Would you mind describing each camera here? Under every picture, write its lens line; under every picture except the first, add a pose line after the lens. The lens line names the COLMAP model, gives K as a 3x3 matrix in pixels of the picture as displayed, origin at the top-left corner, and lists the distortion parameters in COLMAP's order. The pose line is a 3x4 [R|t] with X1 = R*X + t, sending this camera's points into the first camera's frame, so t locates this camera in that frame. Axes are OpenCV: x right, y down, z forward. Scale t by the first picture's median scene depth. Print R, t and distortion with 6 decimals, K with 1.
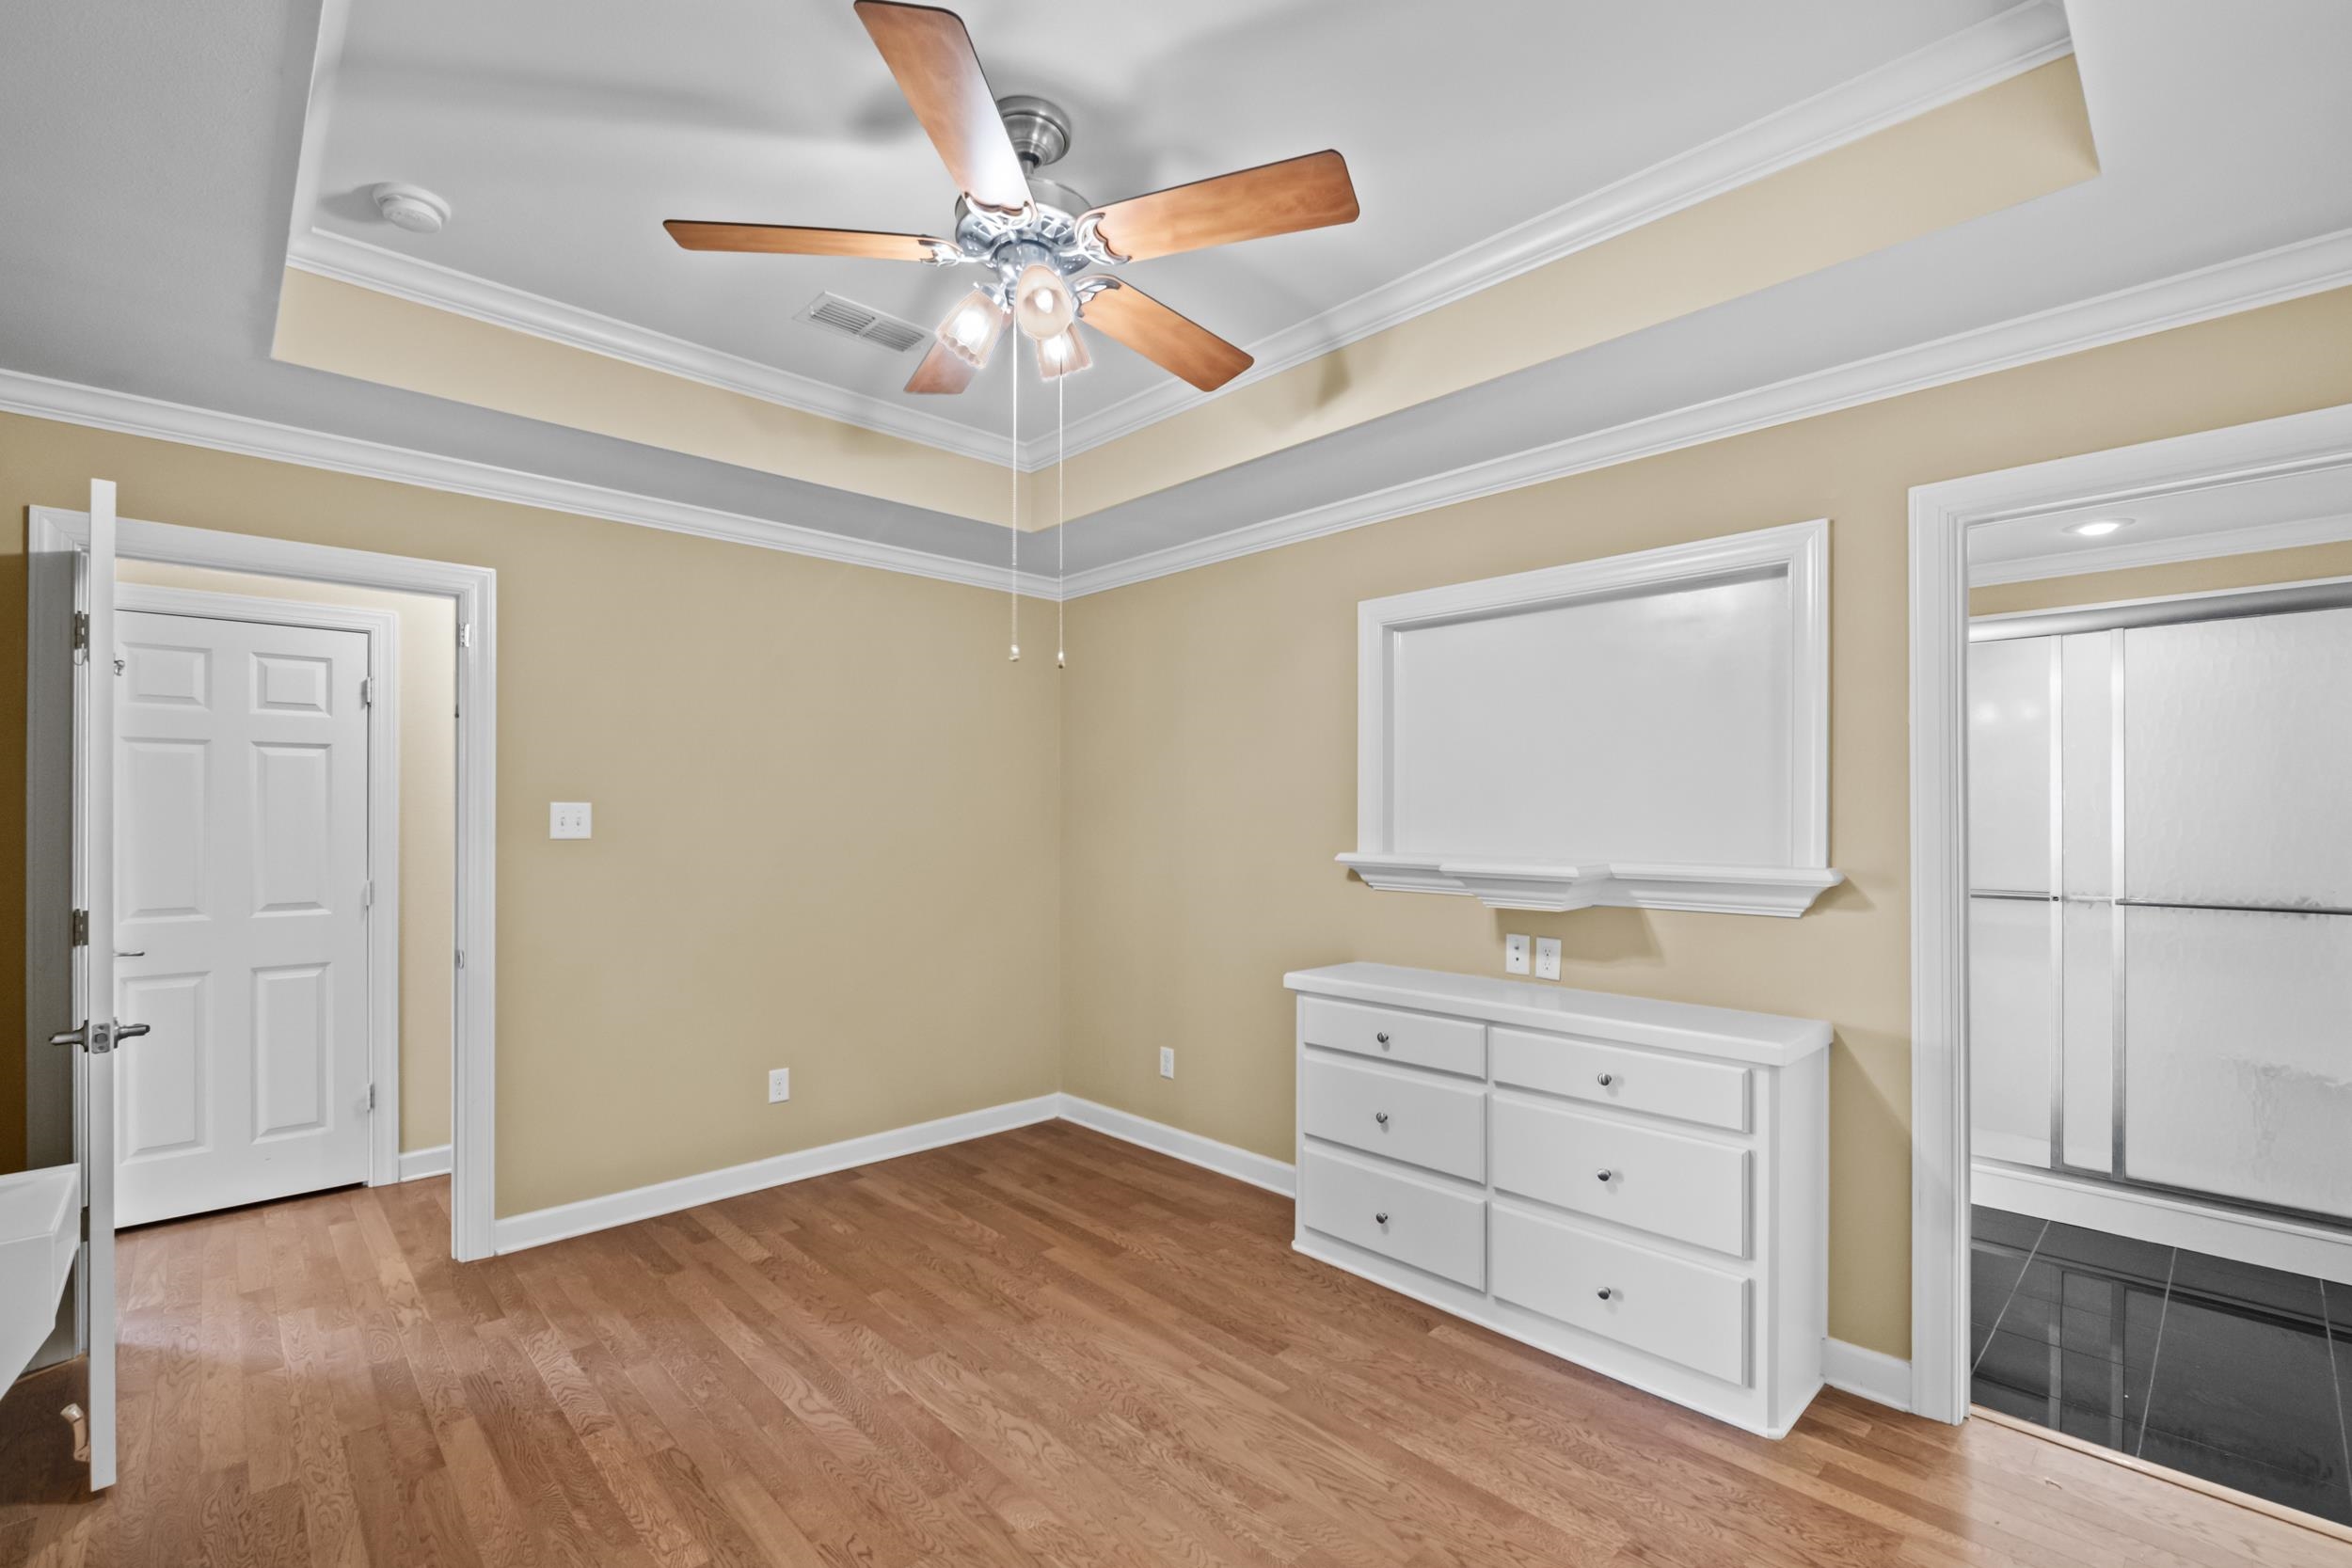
lens RADIAL K [[1049.4, 0, 1176.0], [0, 1049.4, 784.0], [0, 0, 1]] dist [-0.025225, -0.000139]
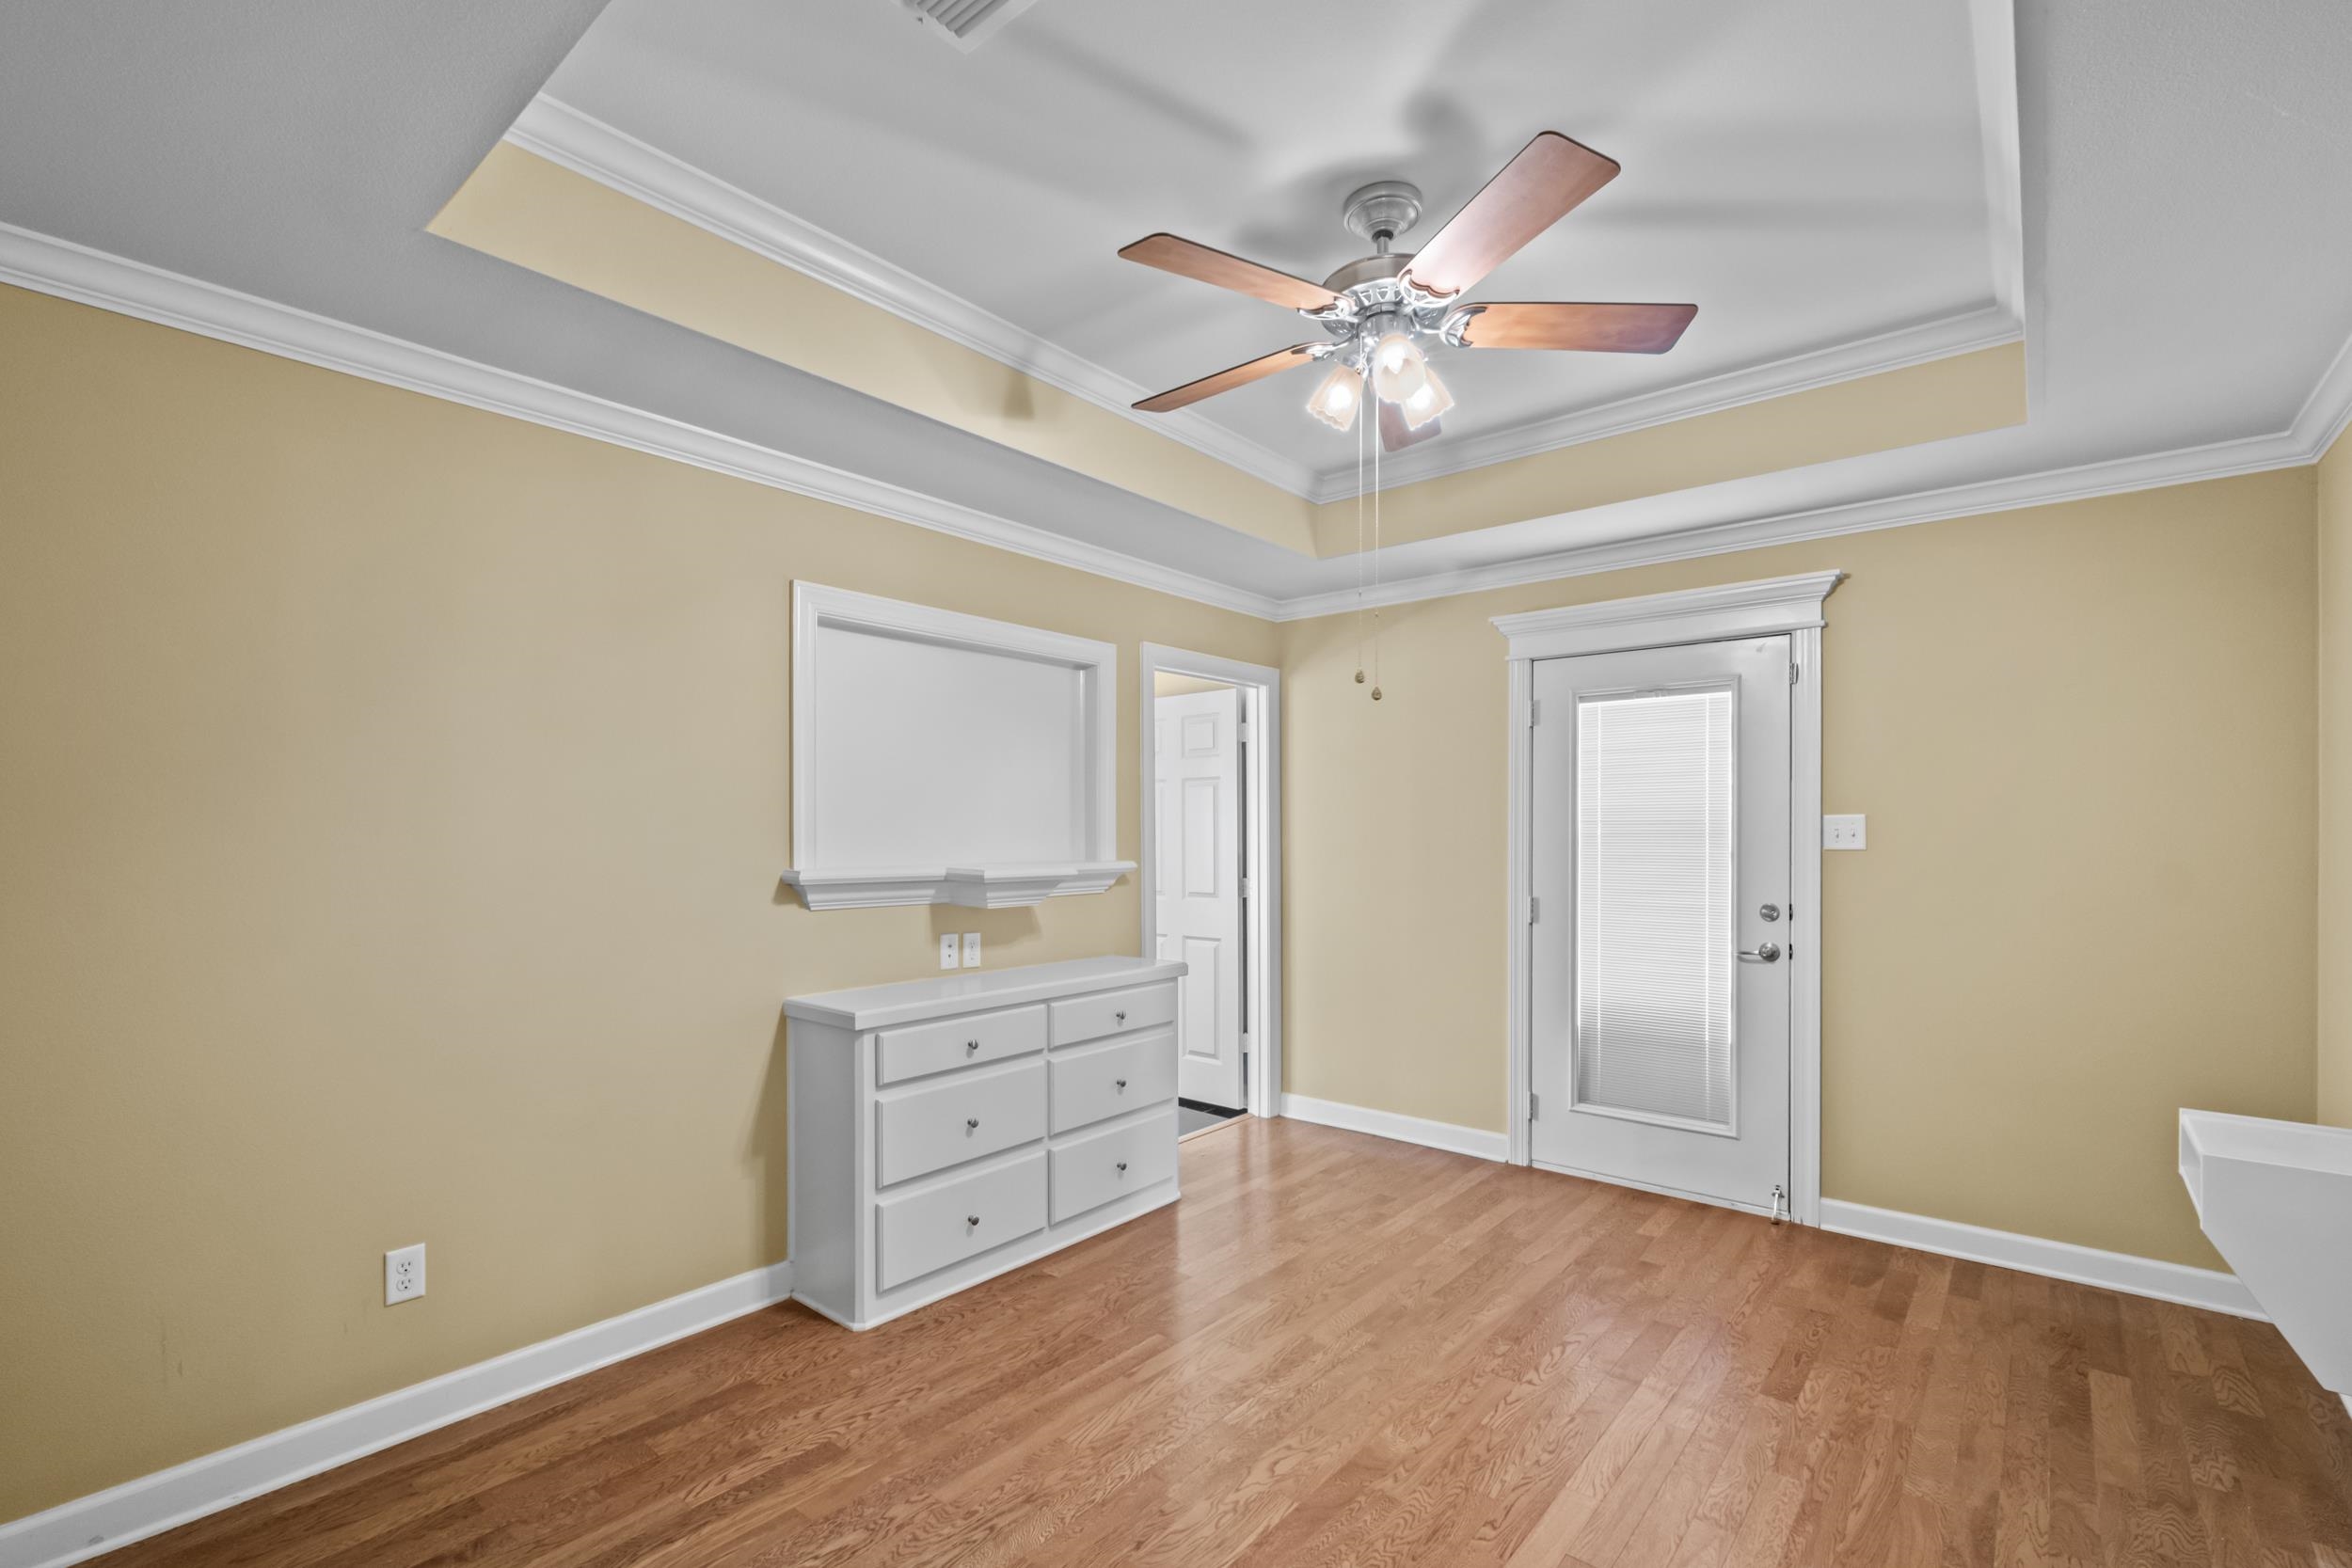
lens RADIAL K [[1037.4, 0, 1183.0], [0, 1037.4, 810.7], [0, 0, 1]] dist [-0.004869, -0.000920]
pose [[-0.127025, 0.012751, 0.991818, -0.830087], [-0.035297, 0.999226, -0.017367, 0.023204], [-0.991271, -0.037214, -0.126477, 0.922937]]
